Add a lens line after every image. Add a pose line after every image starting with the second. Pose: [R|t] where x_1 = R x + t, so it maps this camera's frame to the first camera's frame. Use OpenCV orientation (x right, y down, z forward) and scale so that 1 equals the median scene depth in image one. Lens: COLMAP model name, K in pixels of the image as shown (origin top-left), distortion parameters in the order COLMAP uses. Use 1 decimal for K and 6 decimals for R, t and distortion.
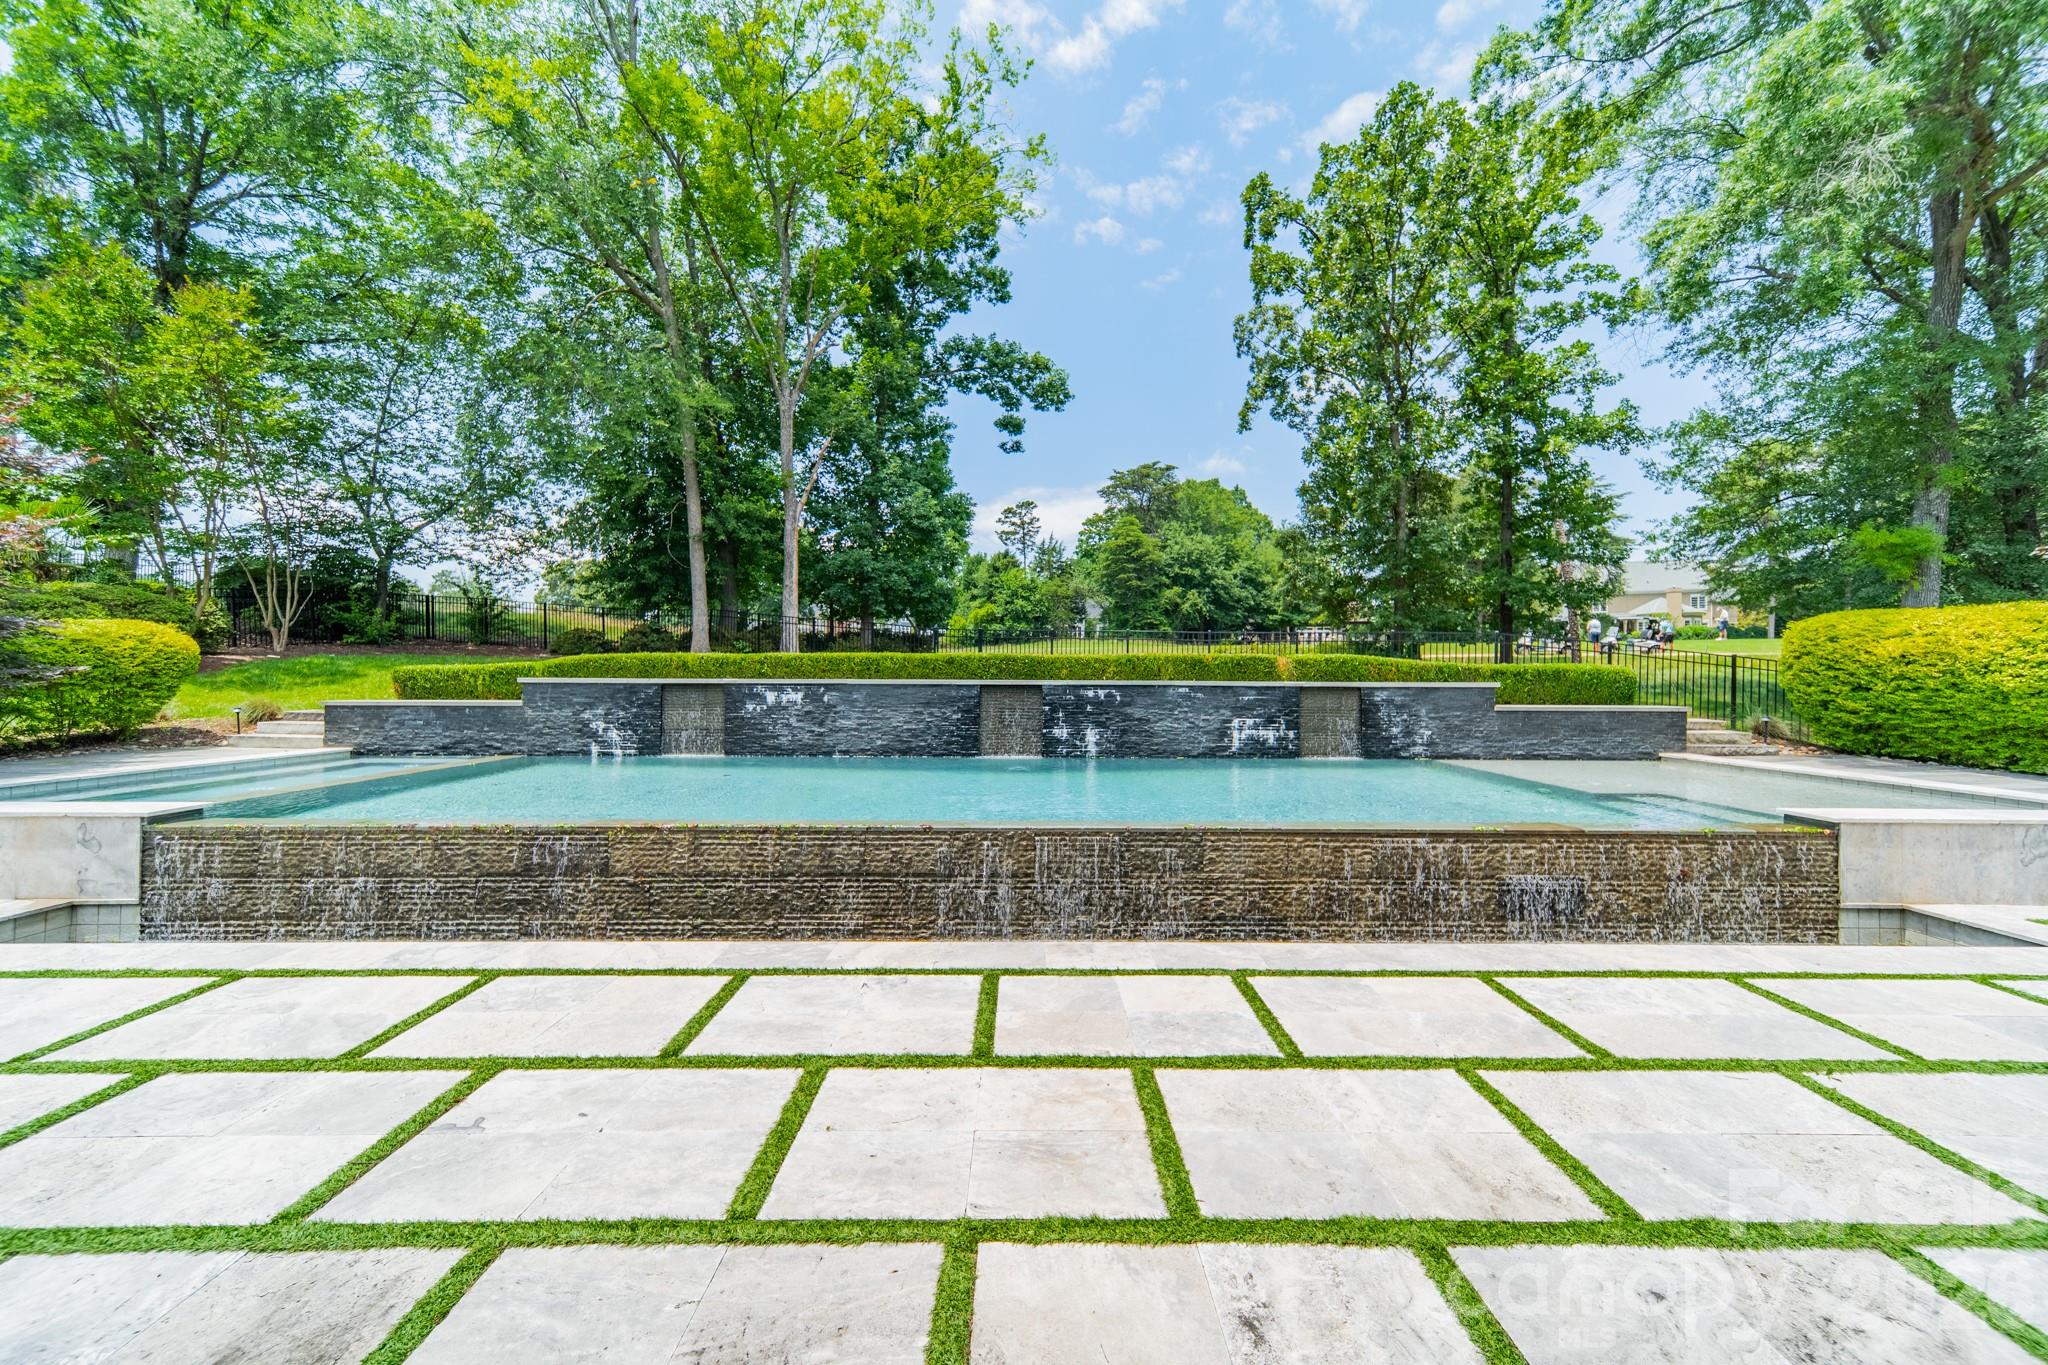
lens RADIAL K [[735.0, 0, 1024.0], [0, 735.0, 682.5], [0, 0, 1]] dist [0.007608, 0.000040]
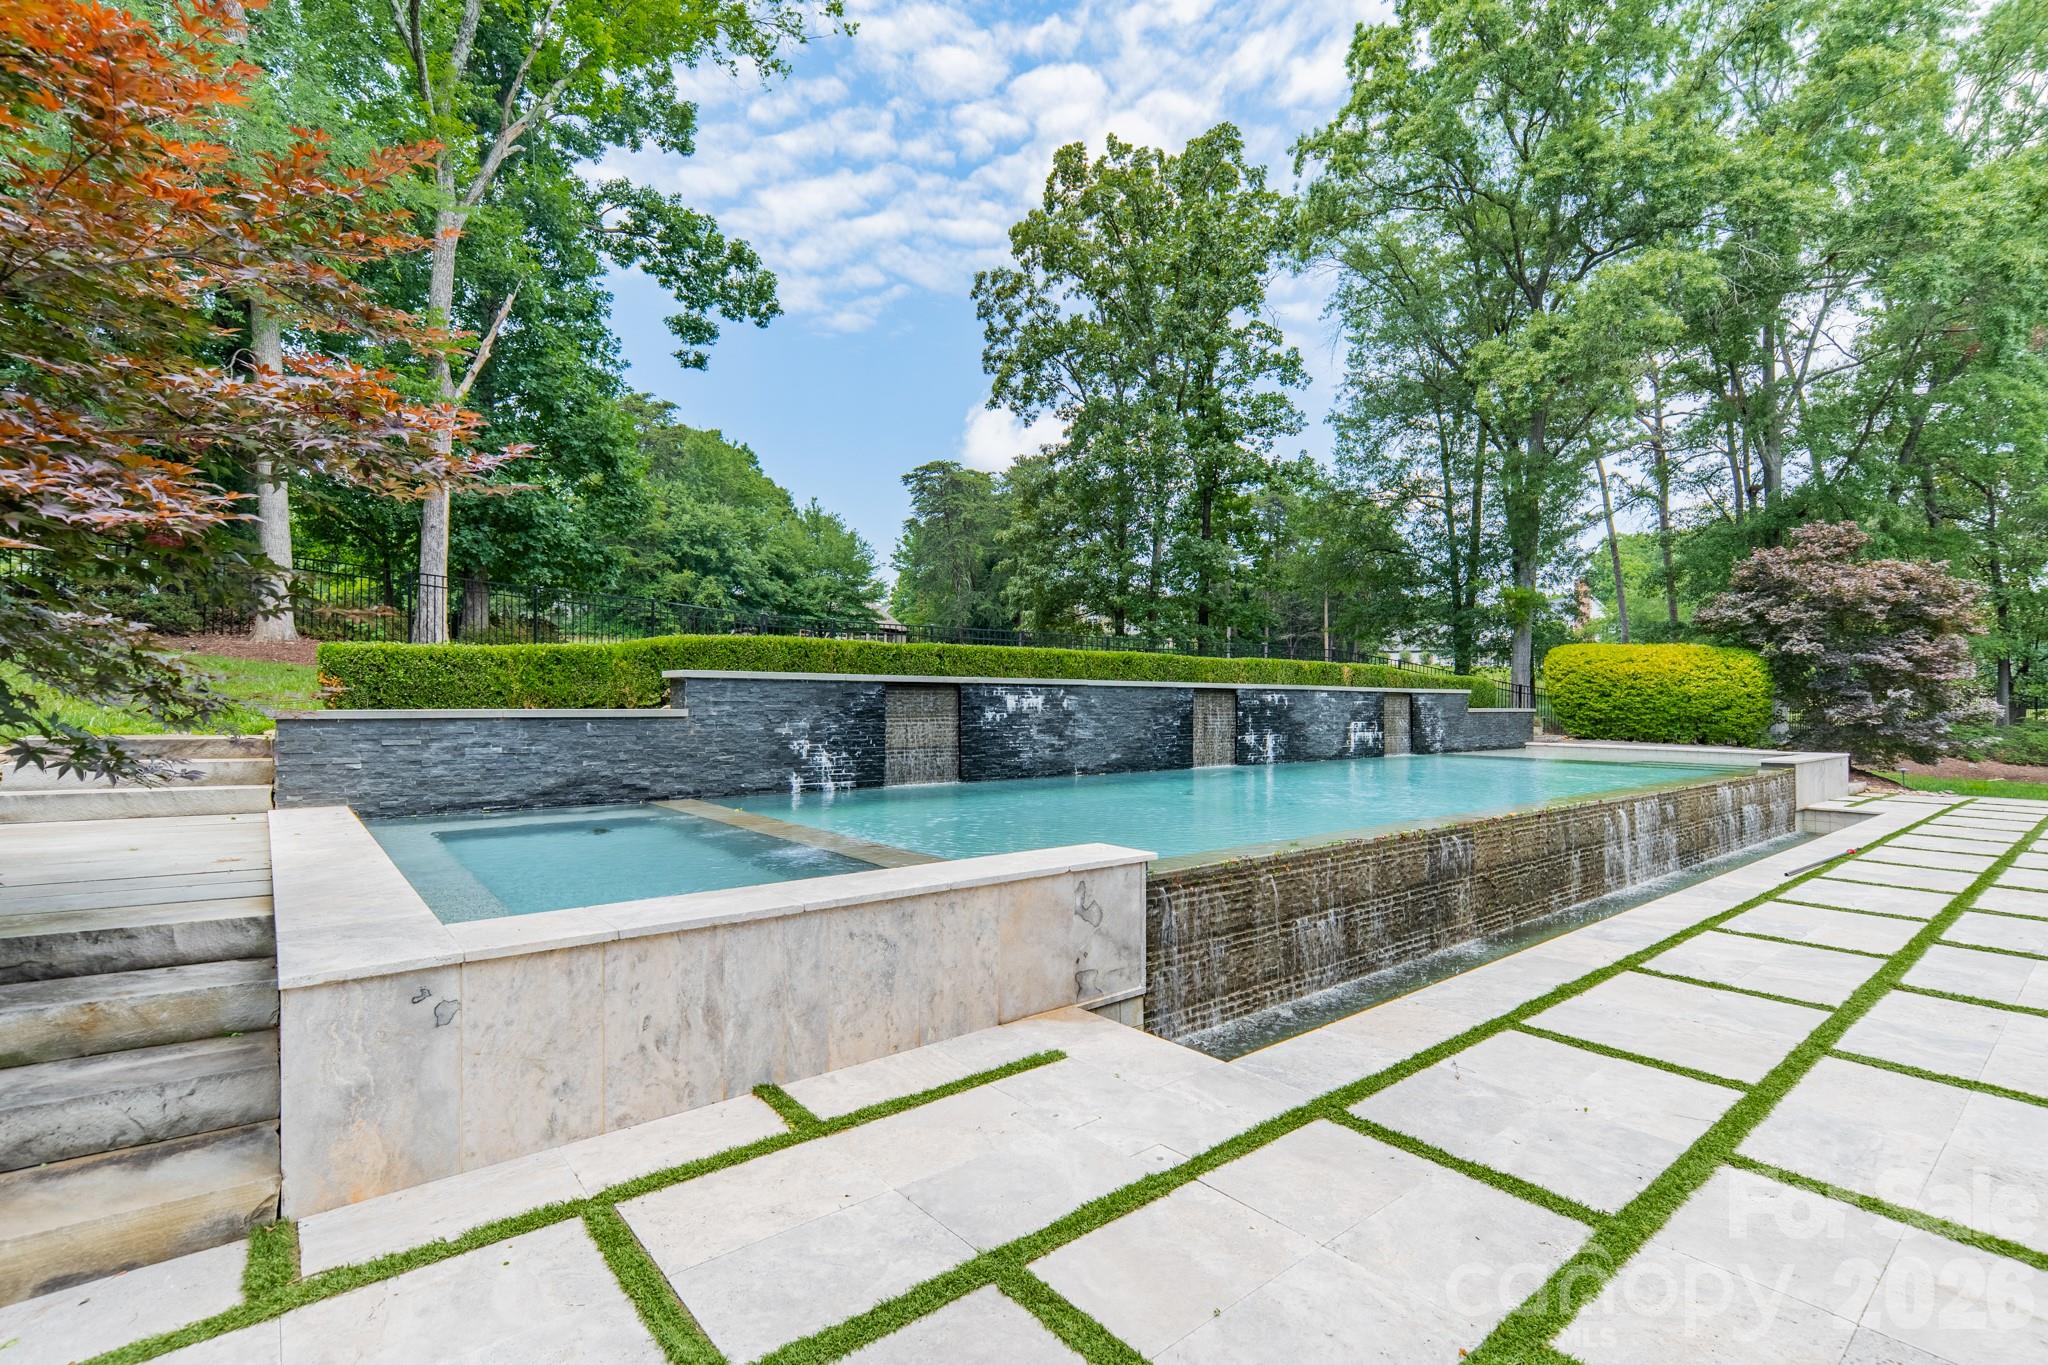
lens RADIAL K [[991.2, 0, 1024.0], [0, 991.2, 682.5], [0, 0, 1]] dist [-0.009577, -0.000263]
pose [[0.760539, 0.012483, 0.649173, -0.991646], [0.002660, 0.999747, -0.022341, 0.022928], [-0.649287, 0.018718, 0.760313, 0.216136]]
